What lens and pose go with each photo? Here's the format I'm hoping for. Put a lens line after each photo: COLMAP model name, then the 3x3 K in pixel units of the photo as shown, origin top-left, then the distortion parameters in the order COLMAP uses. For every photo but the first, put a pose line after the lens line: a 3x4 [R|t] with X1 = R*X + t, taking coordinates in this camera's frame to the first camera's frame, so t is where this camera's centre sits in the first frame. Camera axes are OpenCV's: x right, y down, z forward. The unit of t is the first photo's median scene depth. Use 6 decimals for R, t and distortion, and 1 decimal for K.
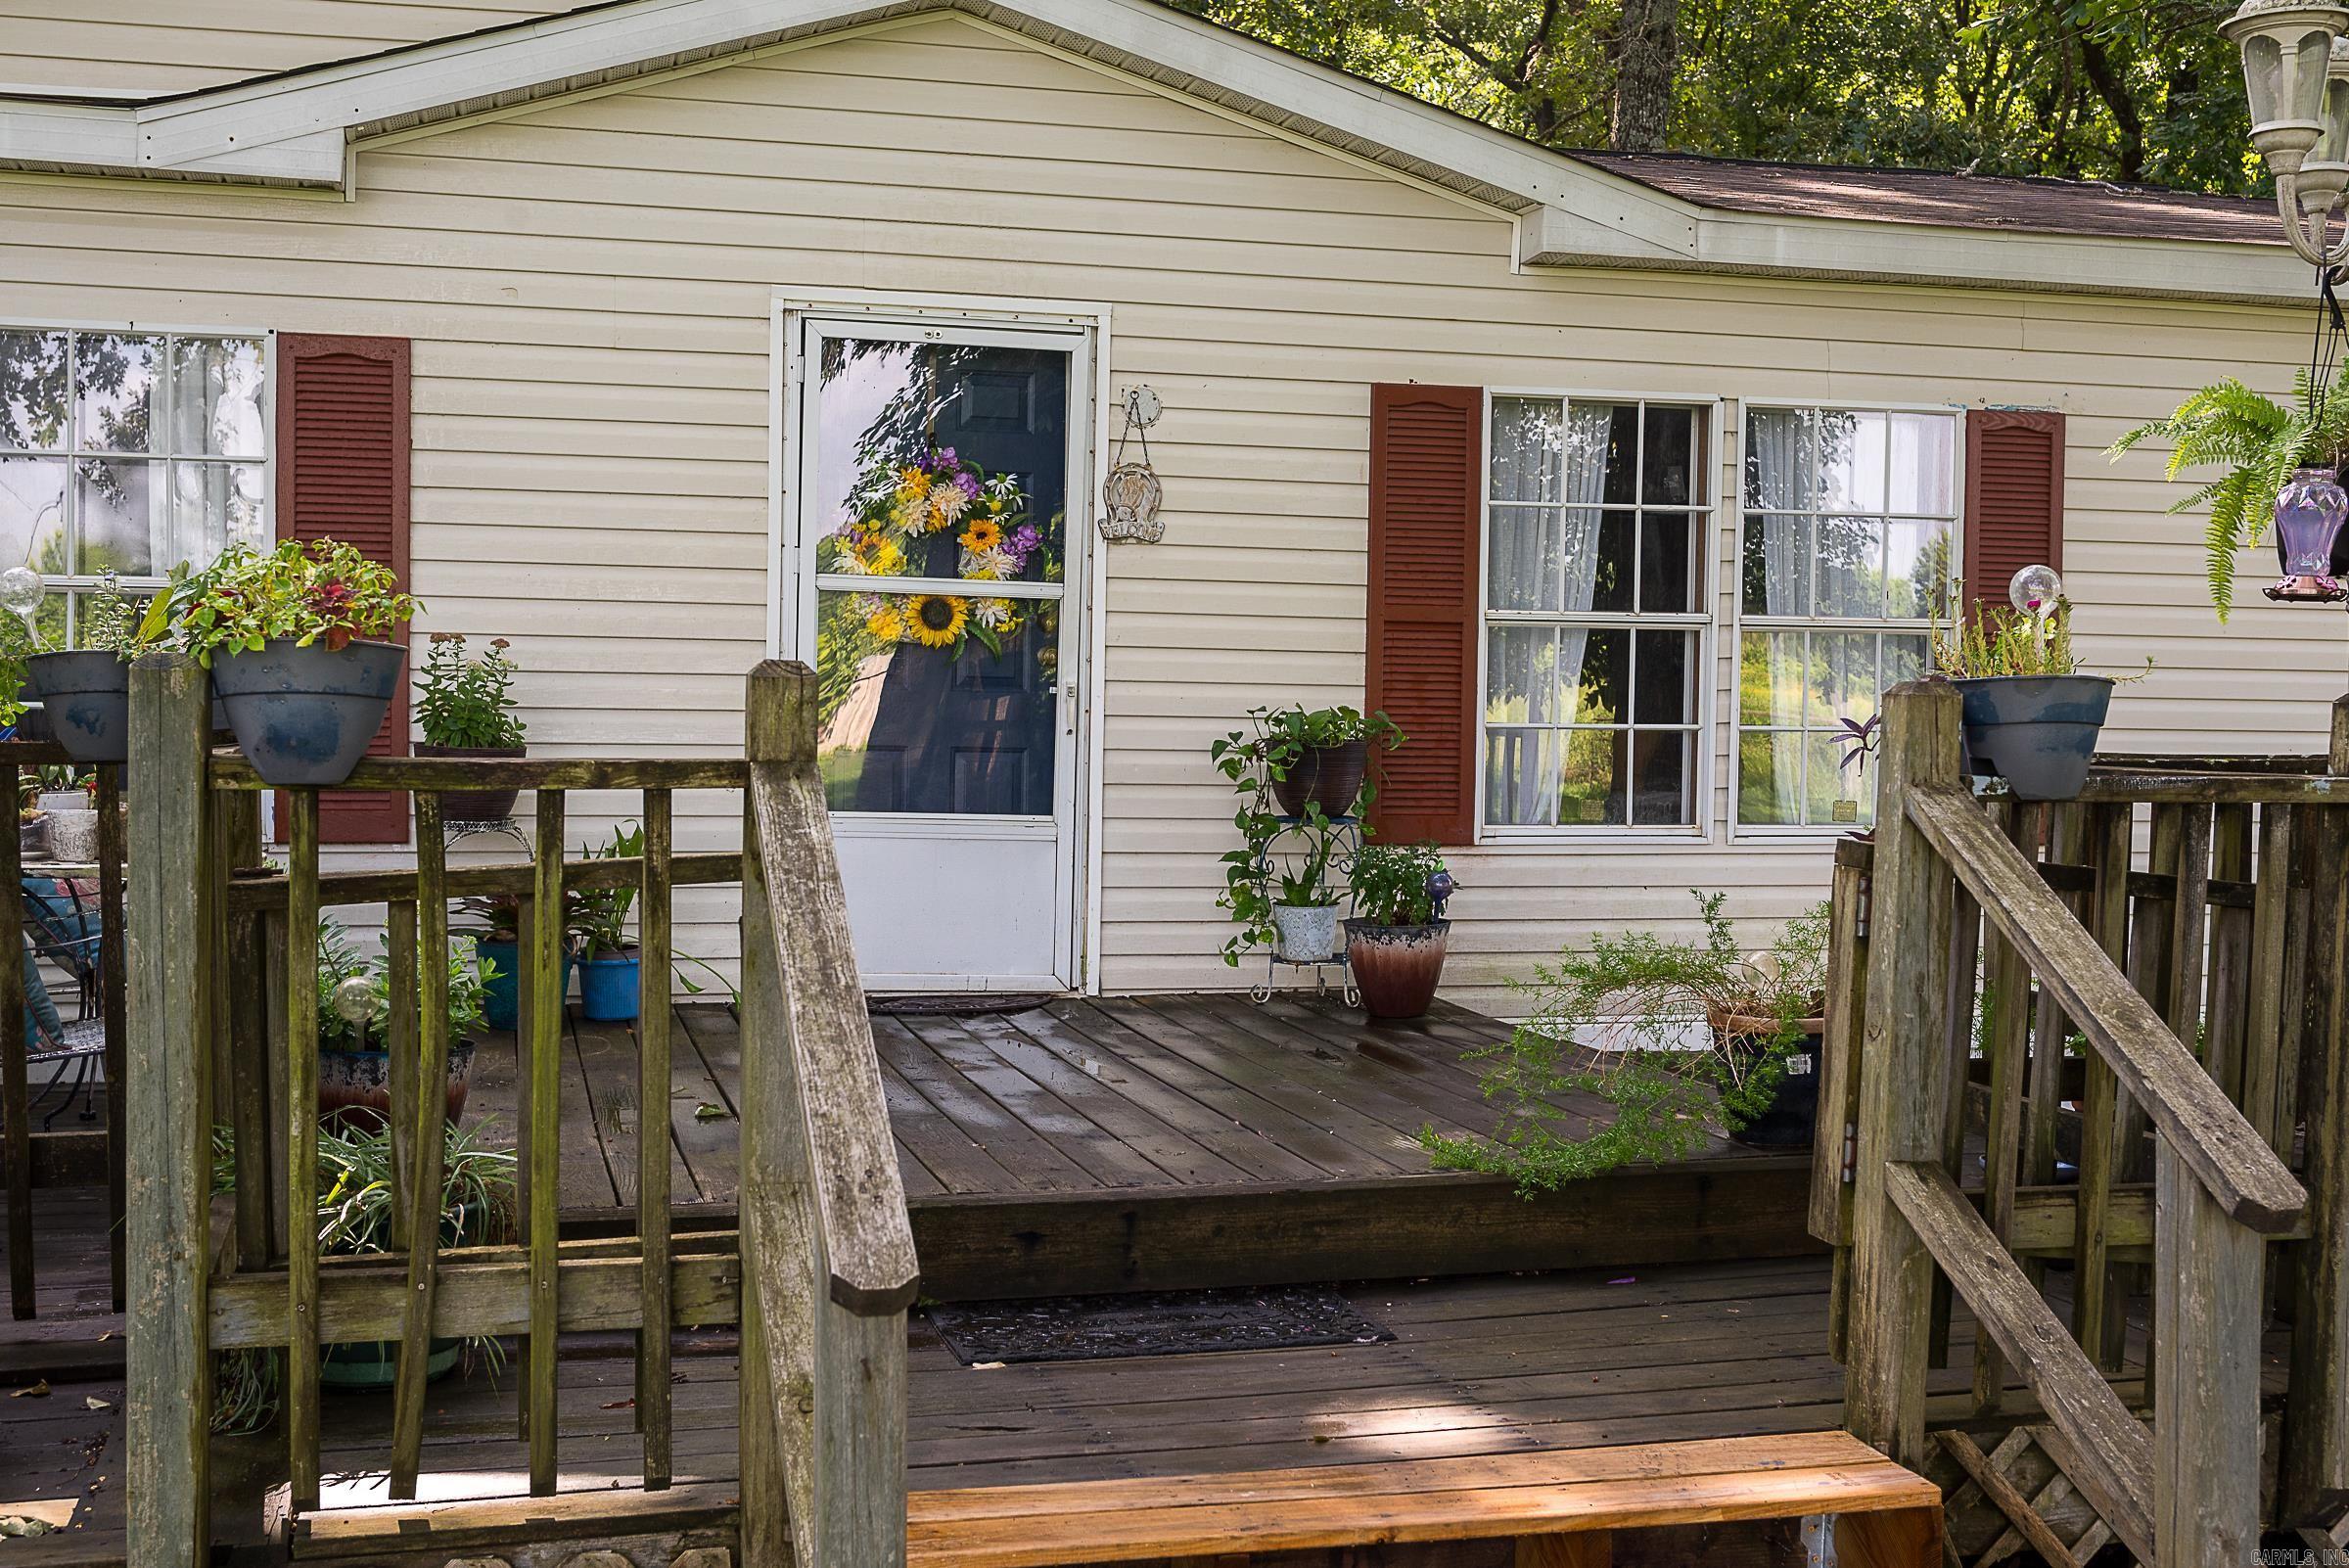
lens RADIAL K [[2591.4, 0, 1166.4], [0, 2591.4, 758.1], [0, 0, 1]] dist [0.009750, 0.005647]
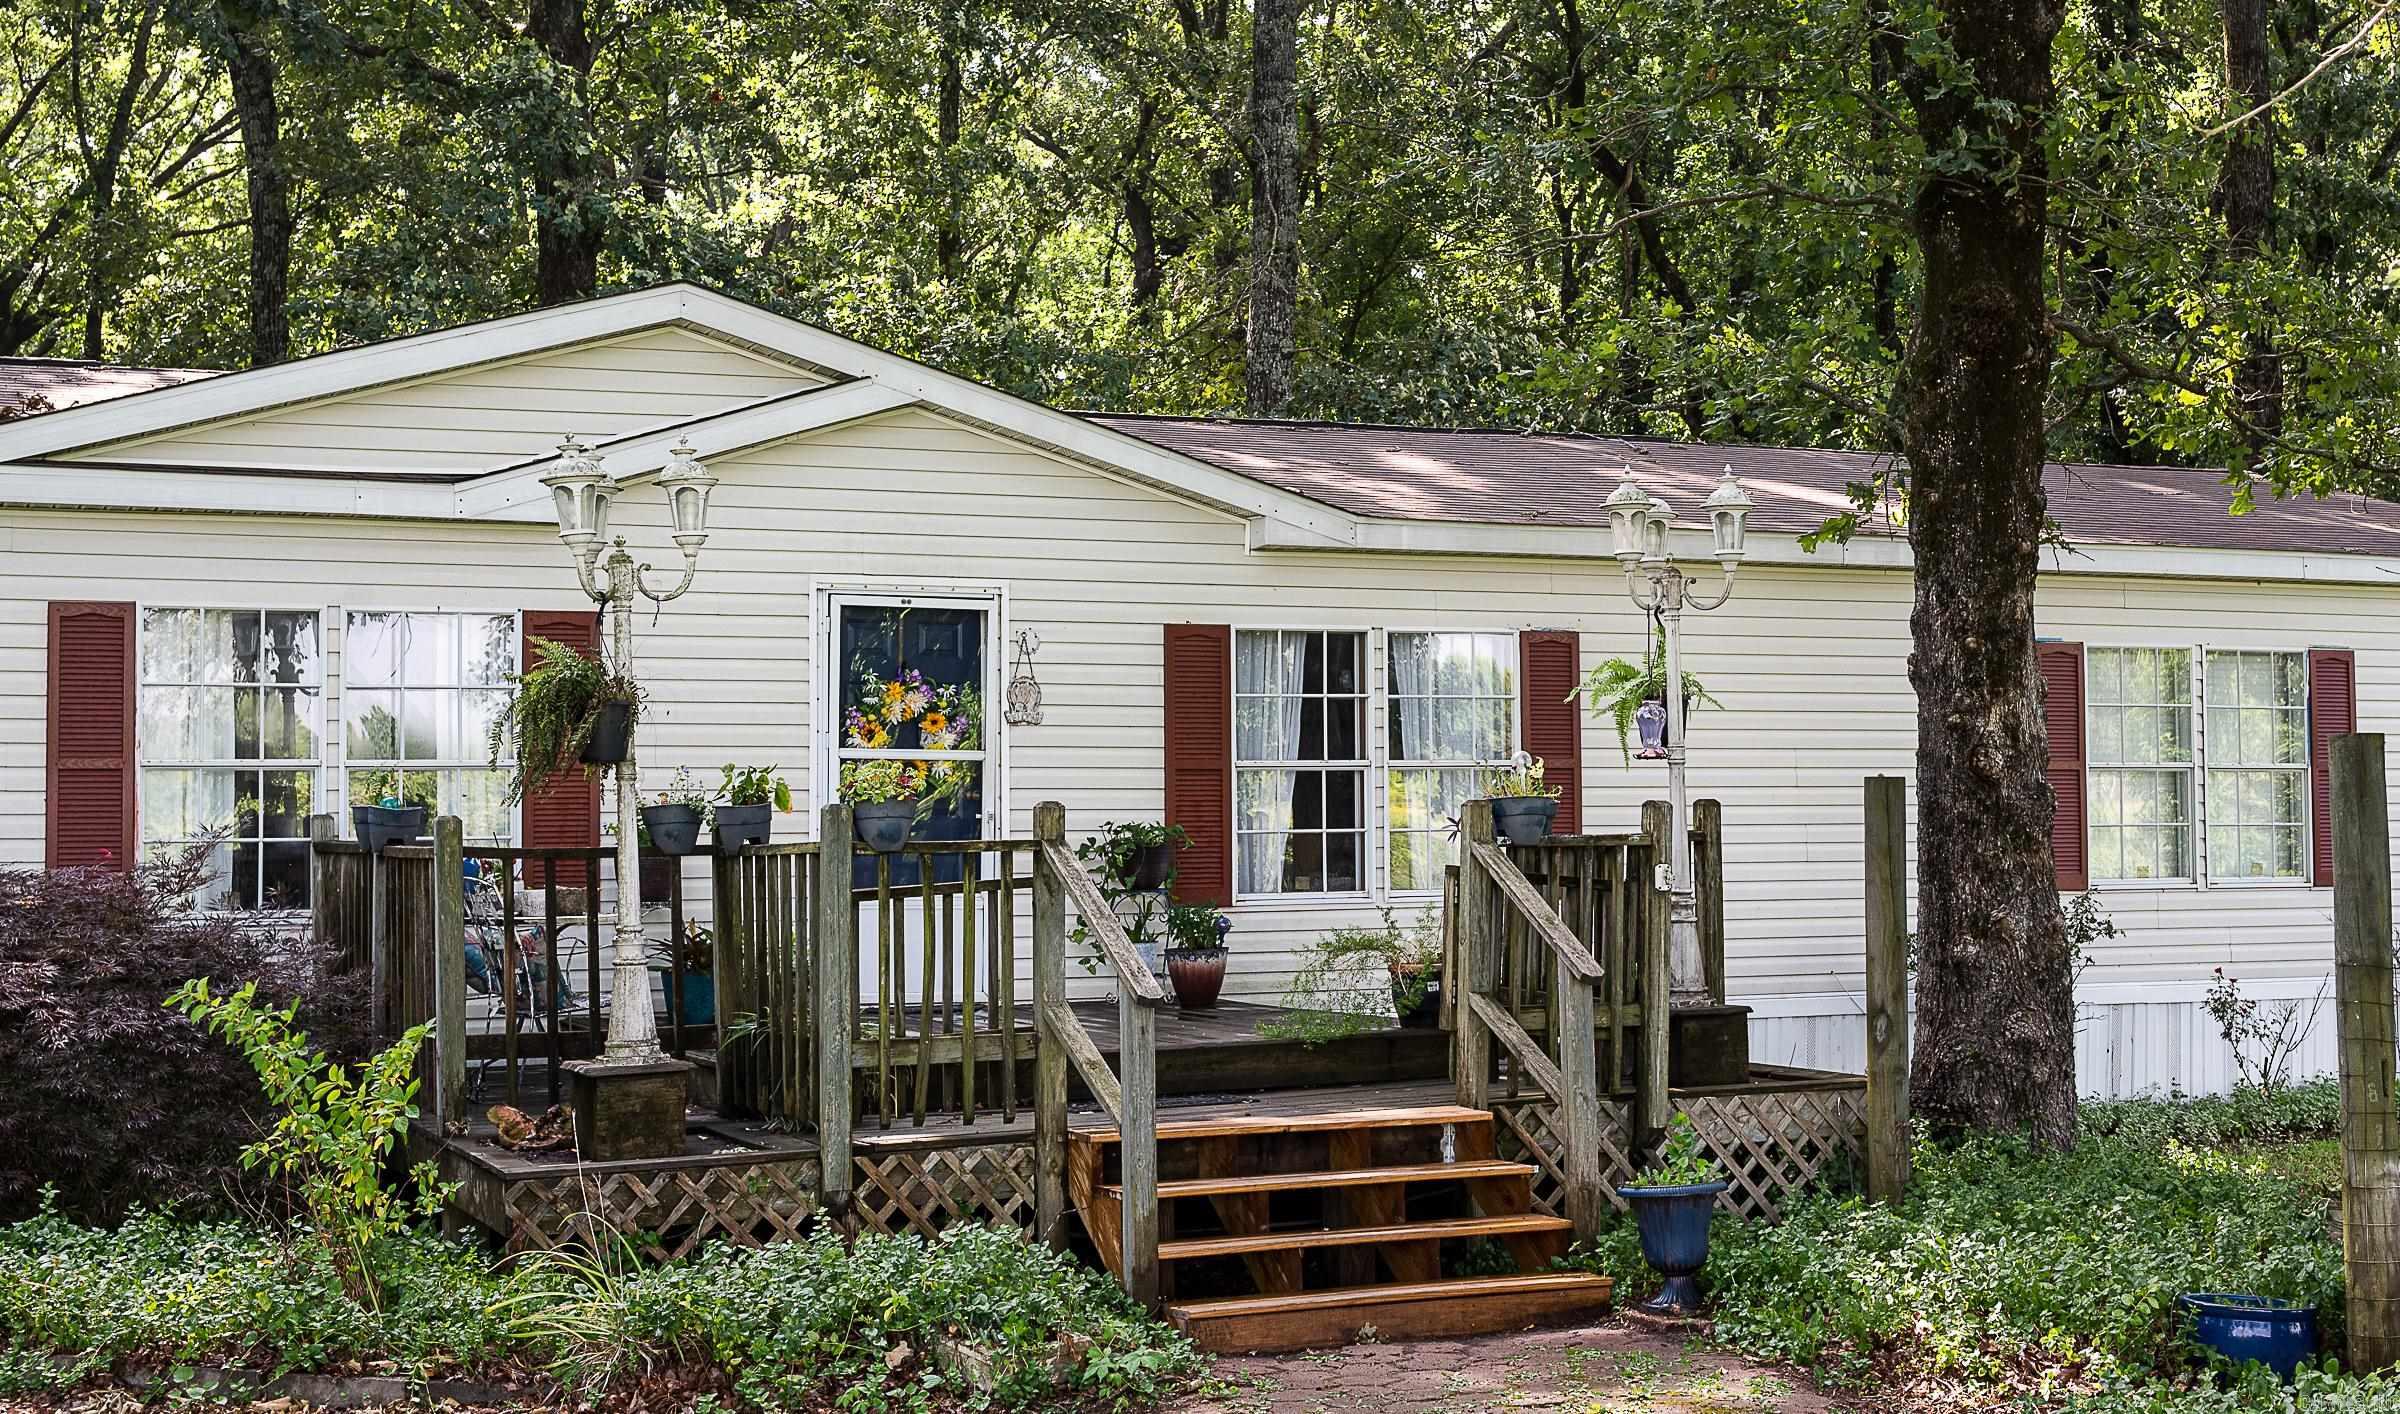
lens RADIAL K [[2660.7, 0, 1200.0], [0, 2660.7, 707.0], [0, 0, 1]] dist [0.092047, 0.000589]
pose [[0.987321, -0.016923, 0.157832, -0.170137], [0.027667, 0.997428, -0.066122, 0.019904], [-0.156307, 0.069651, 0.985250, -0.677699]]
